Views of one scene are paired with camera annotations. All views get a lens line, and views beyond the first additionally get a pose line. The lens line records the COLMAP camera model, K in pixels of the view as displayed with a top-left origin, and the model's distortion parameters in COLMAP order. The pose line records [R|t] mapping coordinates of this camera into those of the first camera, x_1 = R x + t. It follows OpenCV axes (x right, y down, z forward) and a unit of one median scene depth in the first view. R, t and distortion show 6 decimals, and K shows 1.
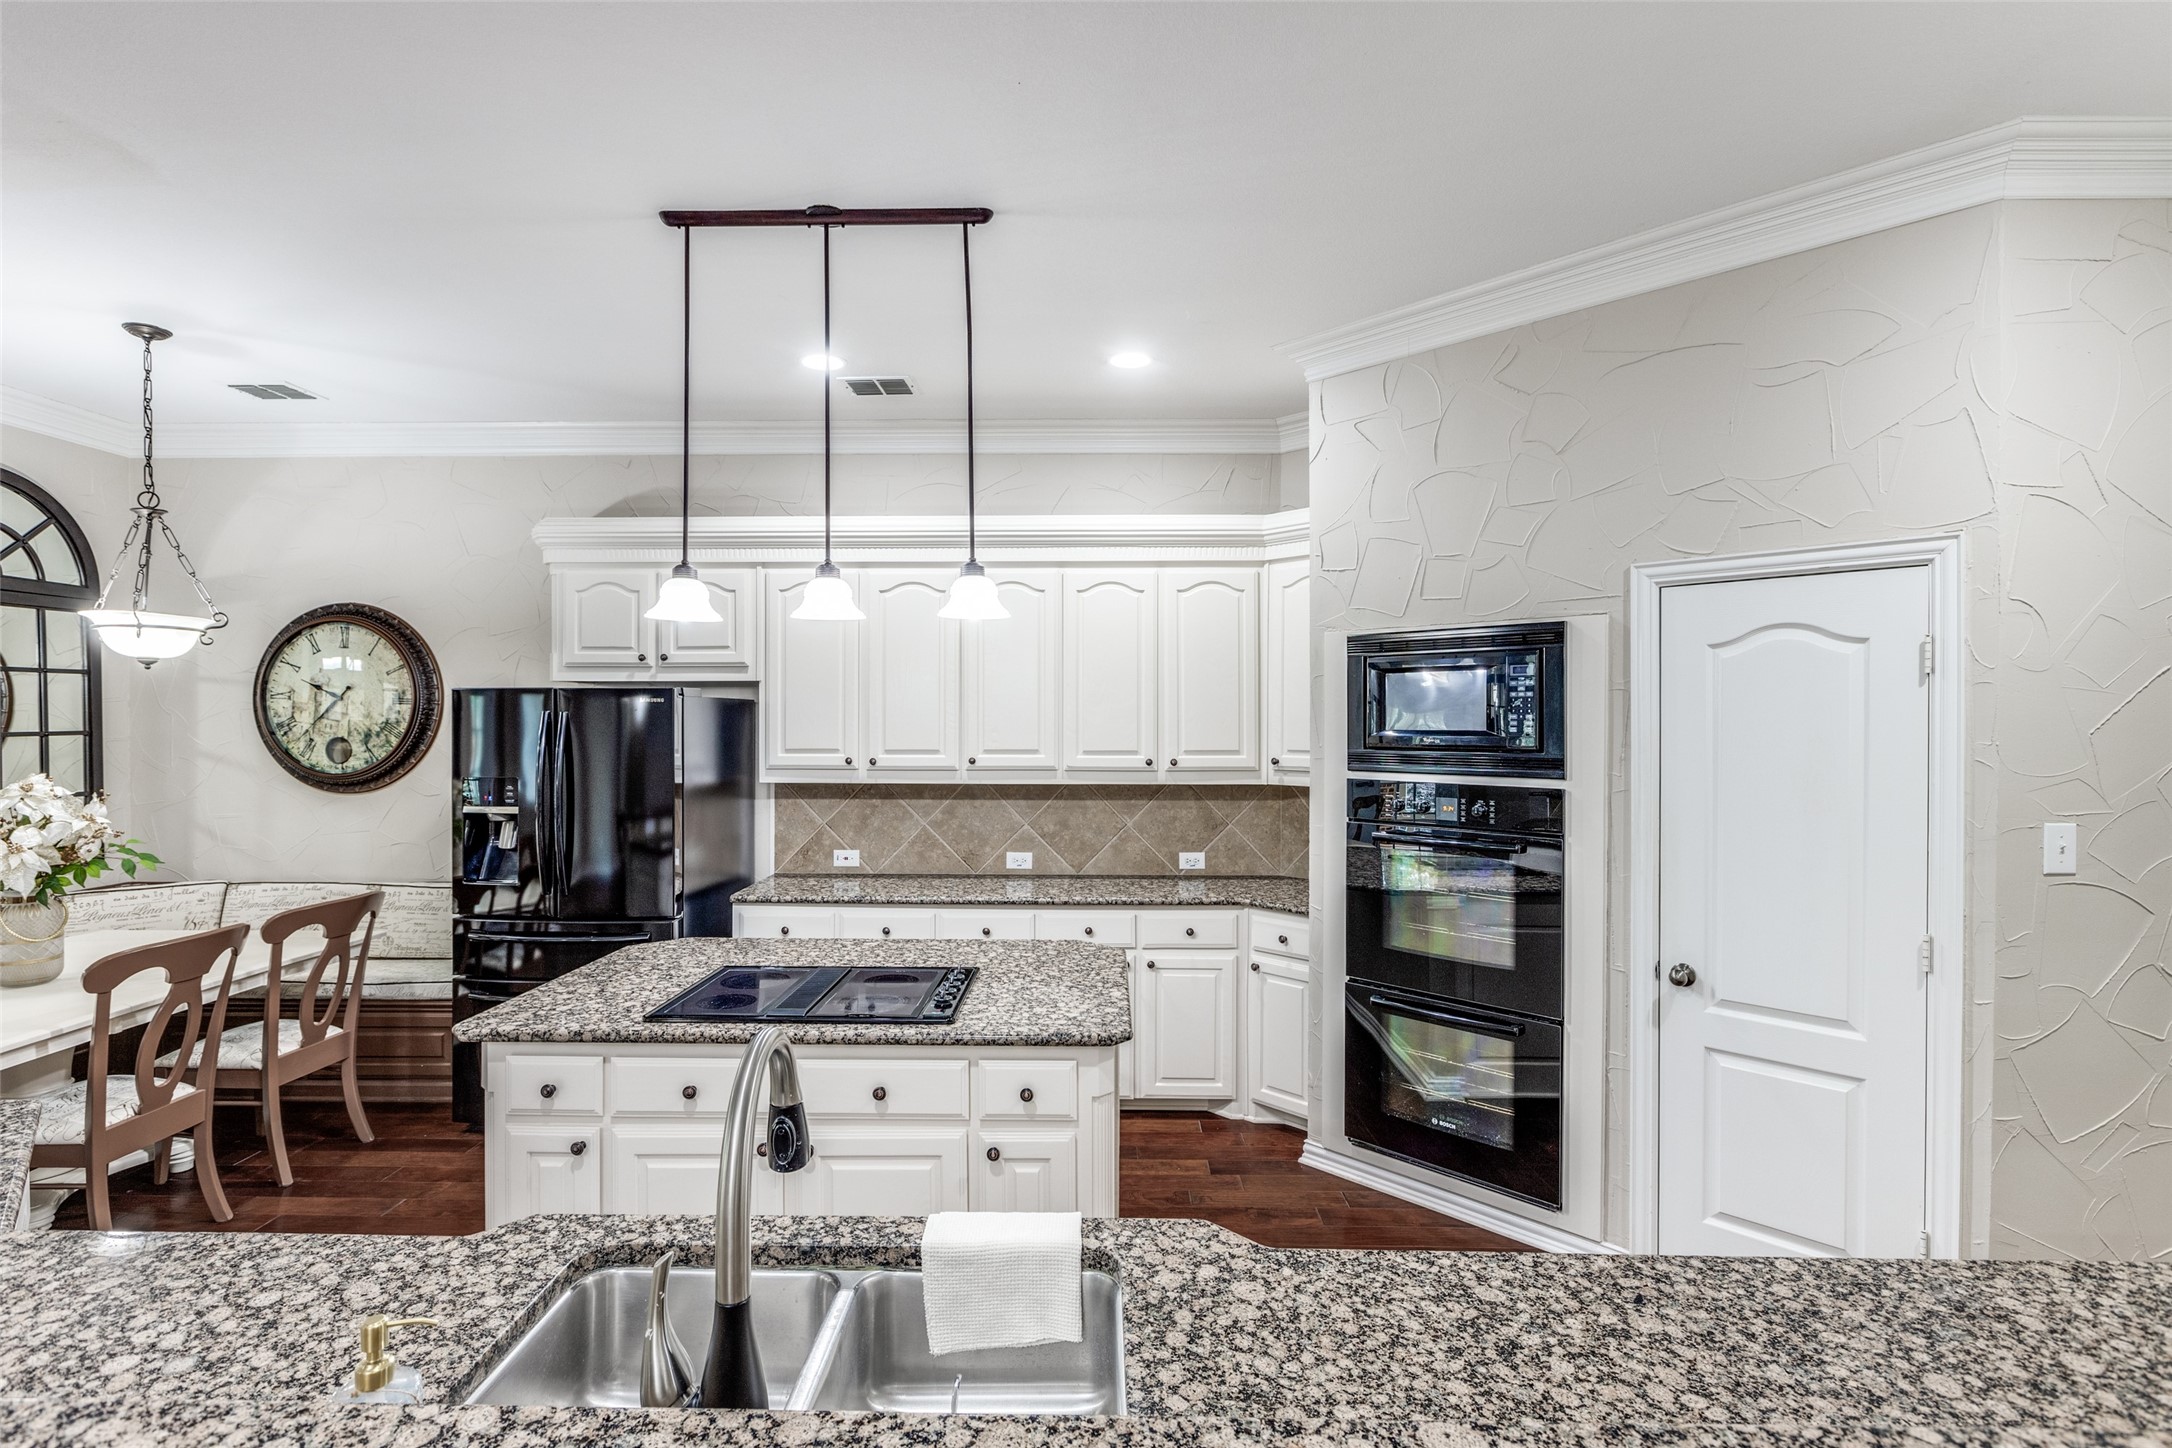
lens RADIAL K [[1048.3, 0, 1083.0], [0, 1048.3, 717.5], [0, 0, 1]] dist [0.000313, 0.000523]
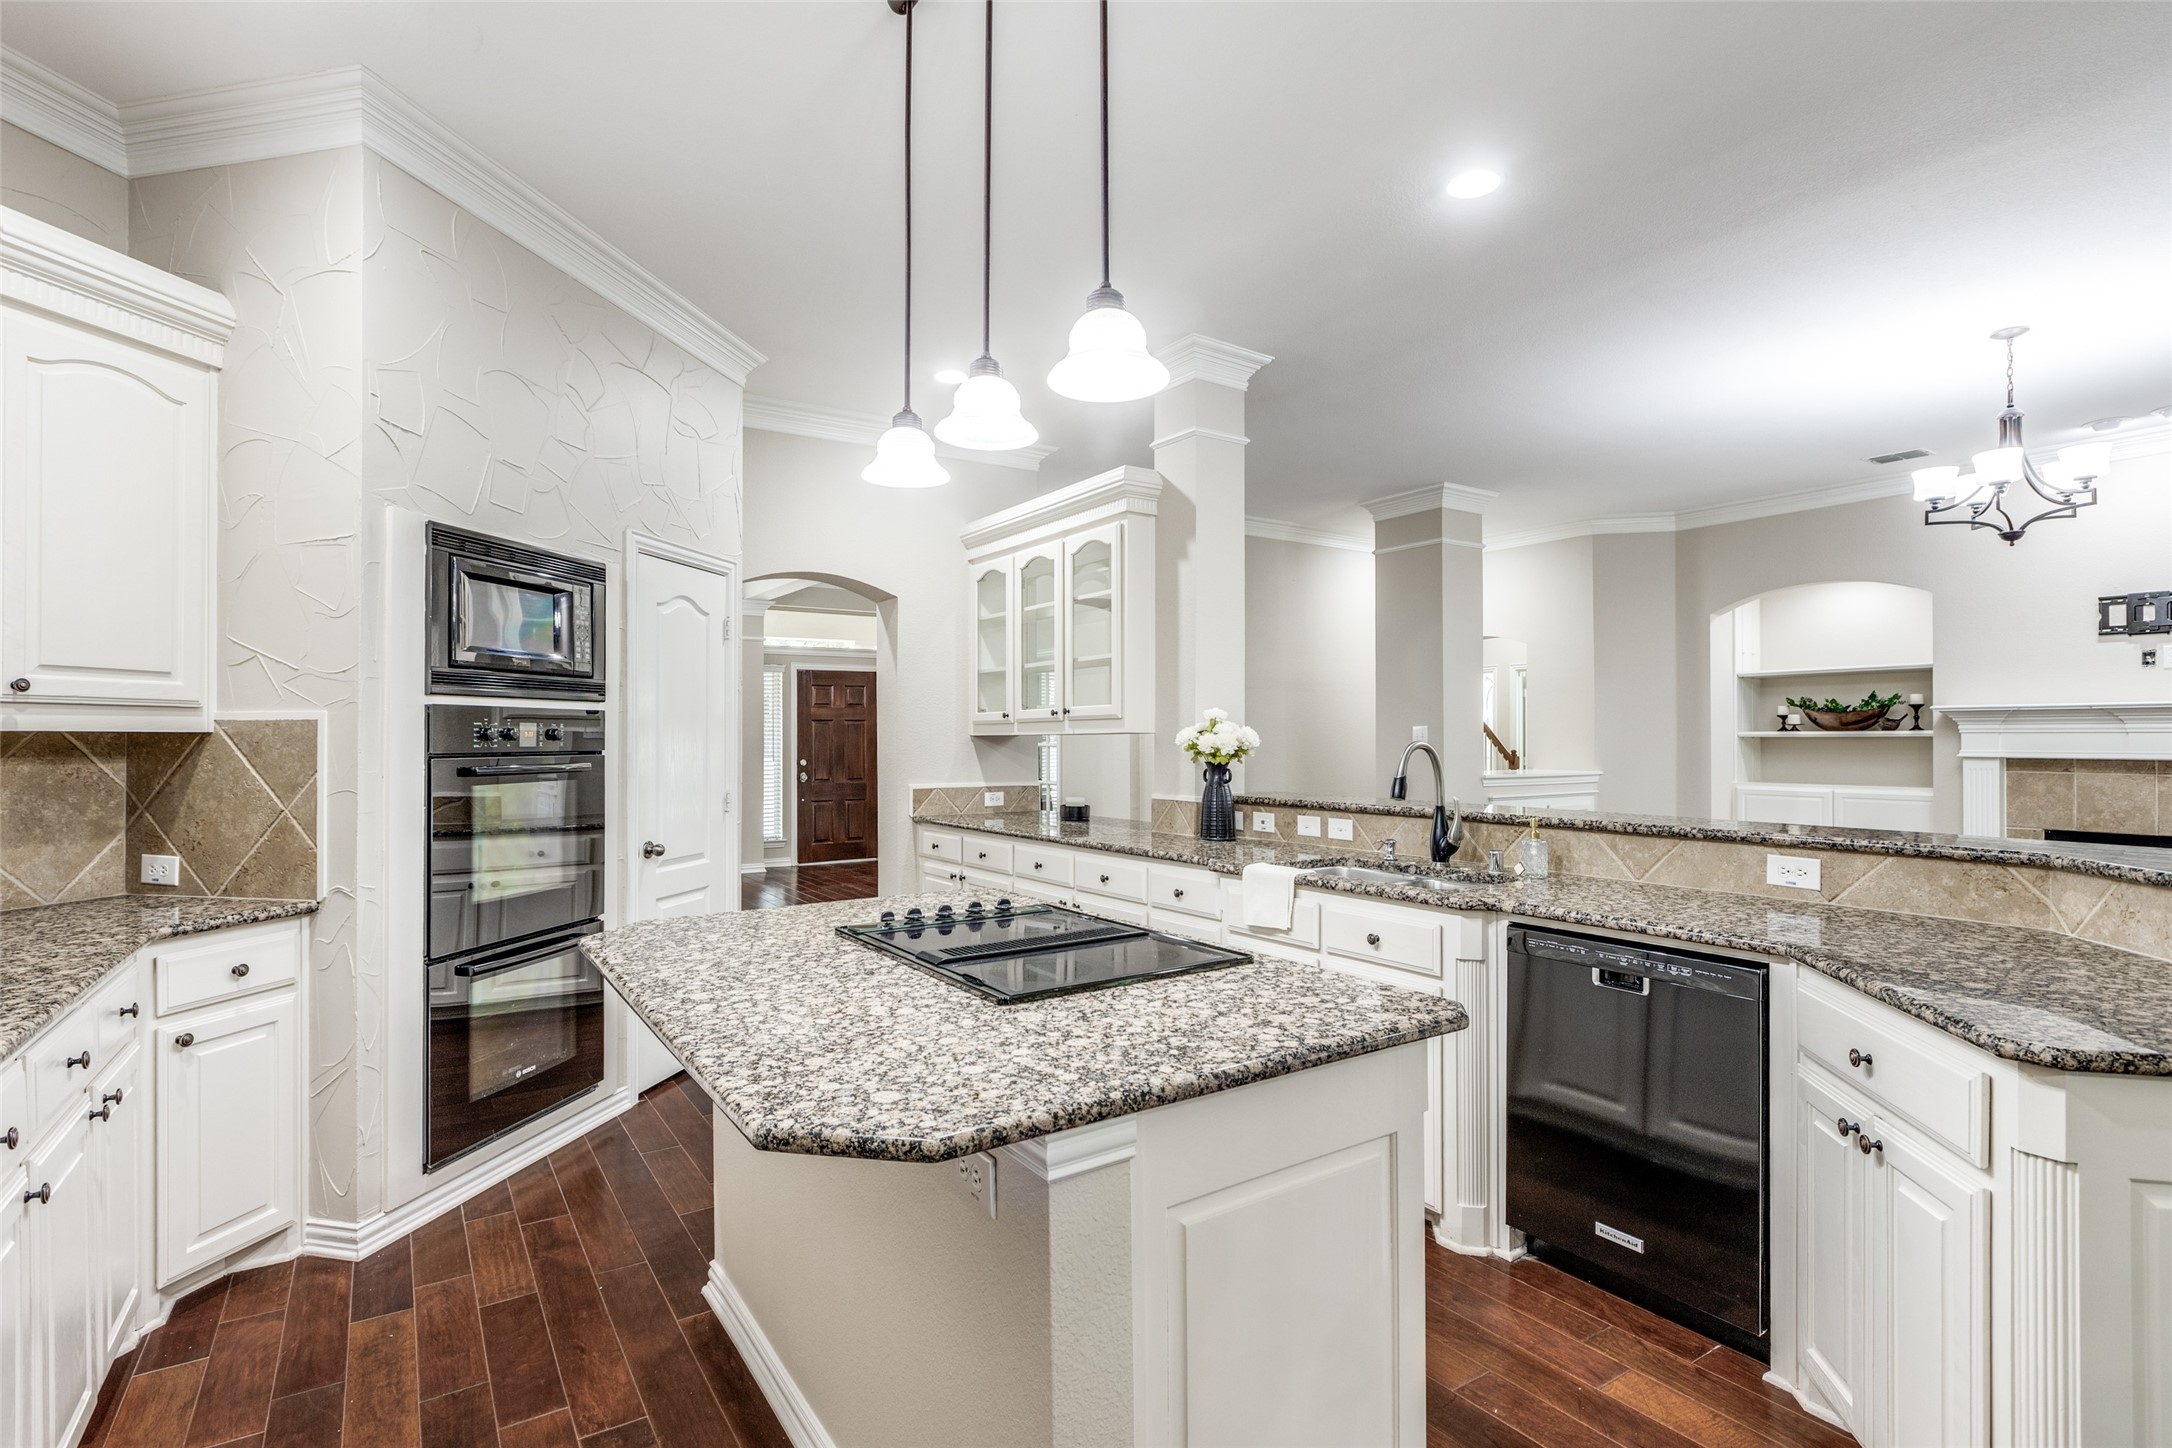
lens RADIAL K [[1048.2, 0, 1086.0], [0, 1048.2, 724.0], [0, 0, 1]] dist [-0.003033, -0.000098]
pose [[-0.562930, 0.009822, 0.826446, -0.531285], [0.002865, 0.999947, -0.009932, 0.065859], [-0.826500, -0.003223, -0.562928, 0.826421]]
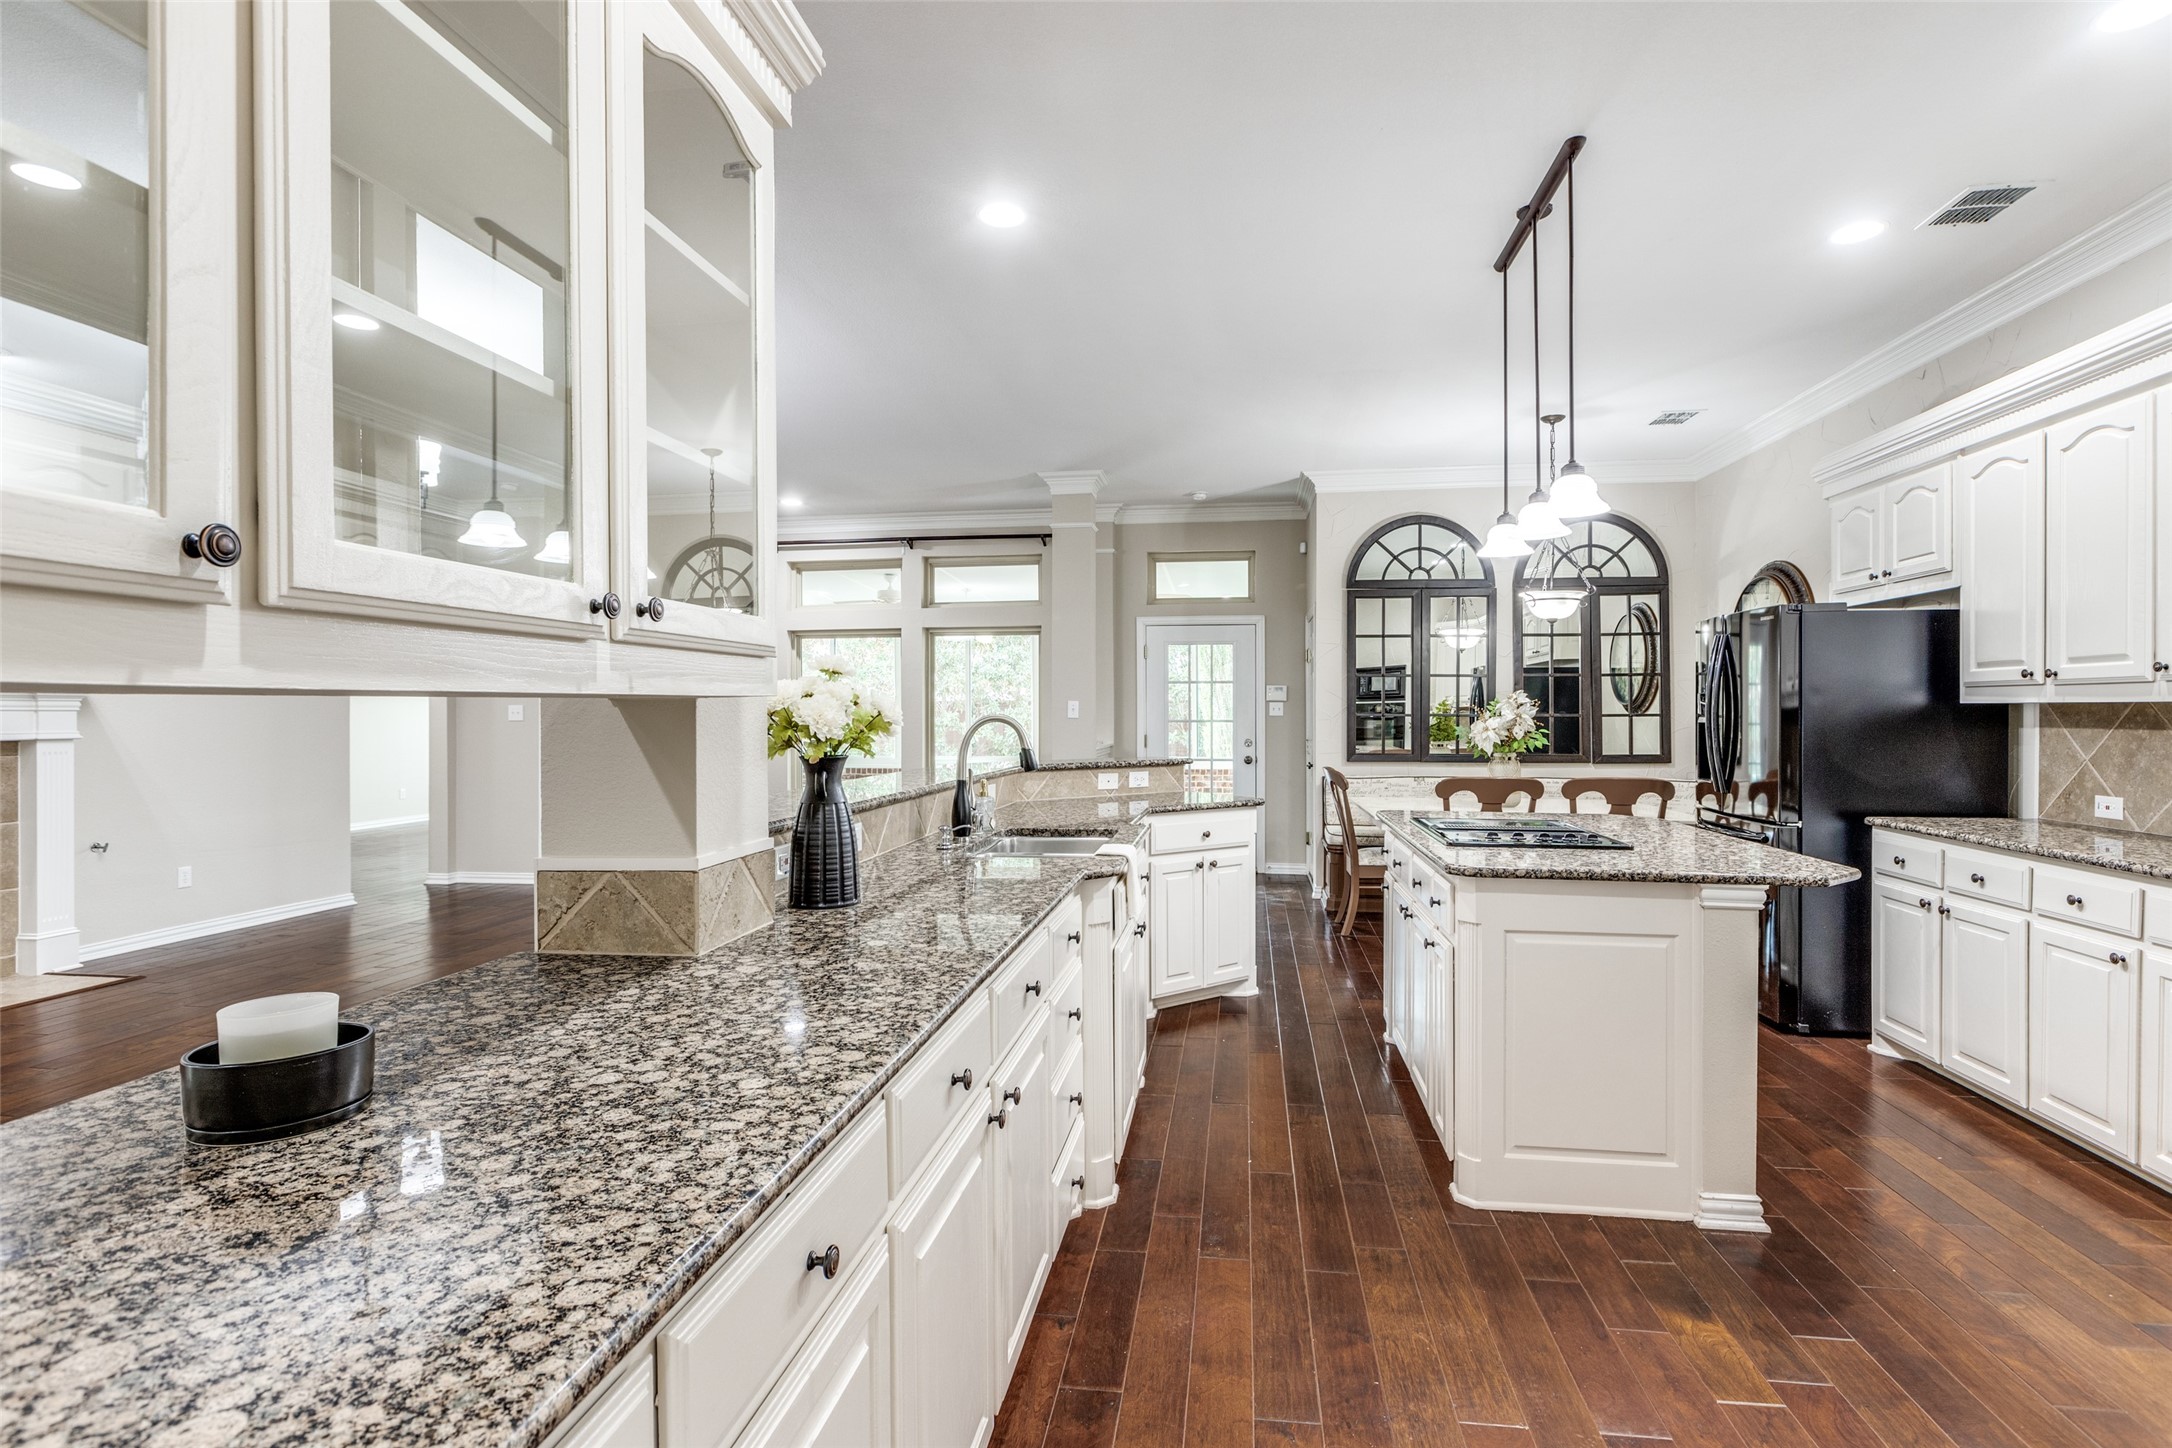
lens RADIAL K [[1048.3, 0, 1083.0], [0, 1048.3, 717.5], [0, 0, 1]] dist [0.000313, 0.000523]
pose [[-0.133808, 0.005008, -0.990995, 0.653893], [-0.001078, 0.999986, 0.005199, 0.070517], [0.991007, 0.001764, -0.133801, 0.393275]]
